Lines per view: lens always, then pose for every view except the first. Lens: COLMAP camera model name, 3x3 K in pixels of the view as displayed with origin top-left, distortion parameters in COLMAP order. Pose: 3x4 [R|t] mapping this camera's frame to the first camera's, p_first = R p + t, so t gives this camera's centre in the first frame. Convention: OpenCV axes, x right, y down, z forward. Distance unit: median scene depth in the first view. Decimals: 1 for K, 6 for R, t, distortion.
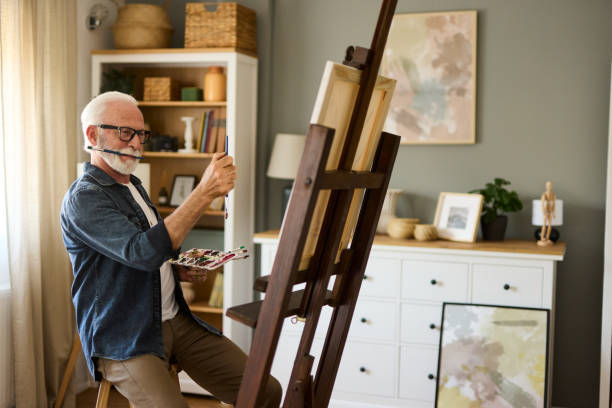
lens RADIAL K [[847.3, 0, 306.0], [0, 847.3, 204.0], [0, 0, 1]] dist [0.006266, -0.021153]
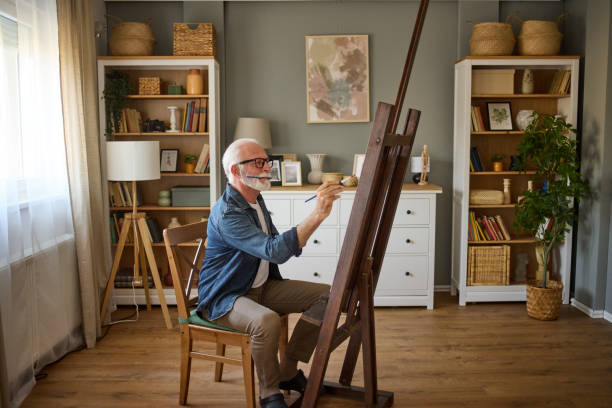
lens RADIAL K [[587.4, 0, 308.7], [0, 587.4, 203.2], [0, 0, 1]] dist [-0.054508, -0.002738]
pose [[0.943863, -0.060637, 0.324723, -0.257900], [0.043665, 0.997284, 0.059306, 0.007550], [-0.327437, -0.041798, 0.943948, 0.028543]]
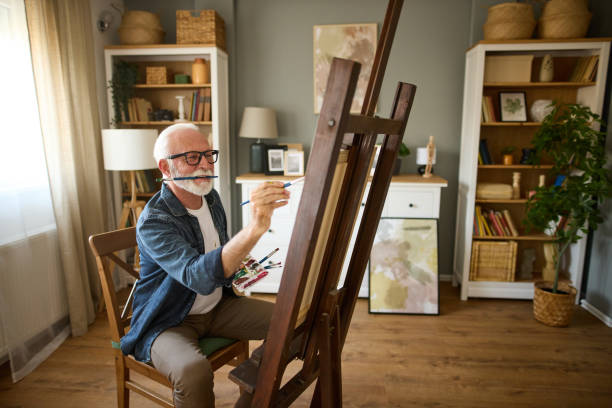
lens RADIAL K [[420.9, 0, 305.3], [0, 420.9, 205.9], [0, 0, 1]] dist [-0.052105, 0.042909]
pose [[0.974782, -0.055883, 0.216051, -0.100830], [0.030225, 0.992279, 0.120289, 0.001426], [-0.221105, -0.110725, 0.968944, 0.270969]]
